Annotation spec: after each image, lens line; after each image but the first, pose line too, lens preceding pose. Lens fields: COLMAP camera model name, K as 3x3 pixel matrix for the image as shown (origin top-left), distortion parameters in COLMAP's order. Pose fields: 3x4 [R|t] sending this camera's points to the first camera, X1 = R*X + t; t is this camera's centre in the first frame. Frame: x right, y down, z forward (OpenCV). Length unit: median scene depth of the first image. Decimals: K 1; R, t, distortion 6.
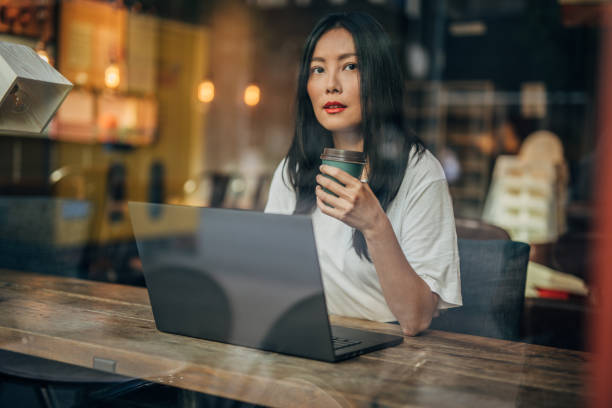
lens RADIAL K [[877.8, 0, 307.1], [0, 877.8, 203.0], [0, 0, 1]] dist [0.000043, 0.013654]
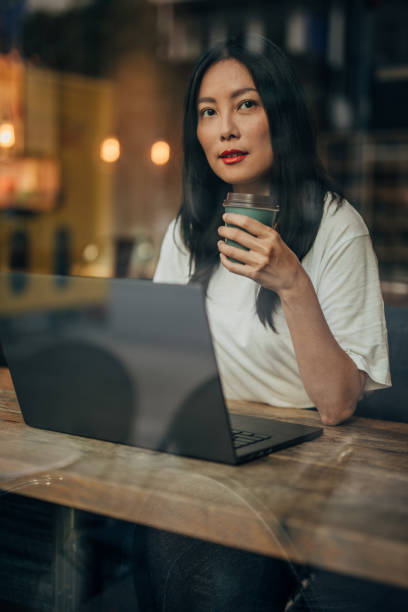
lens RADIAL K [[904.8, 0, 202.8], [0, 904.8, 304.6], [0, 0, 1]] dist [0.026422, -0.040747]
pose [[0.999266, -0.022123, -0.031258, 0.022451], [0.023346, 0.998955, 0.039297, 0.000865], [0.030356, -0.039998, 0.998739, 0.130011]]
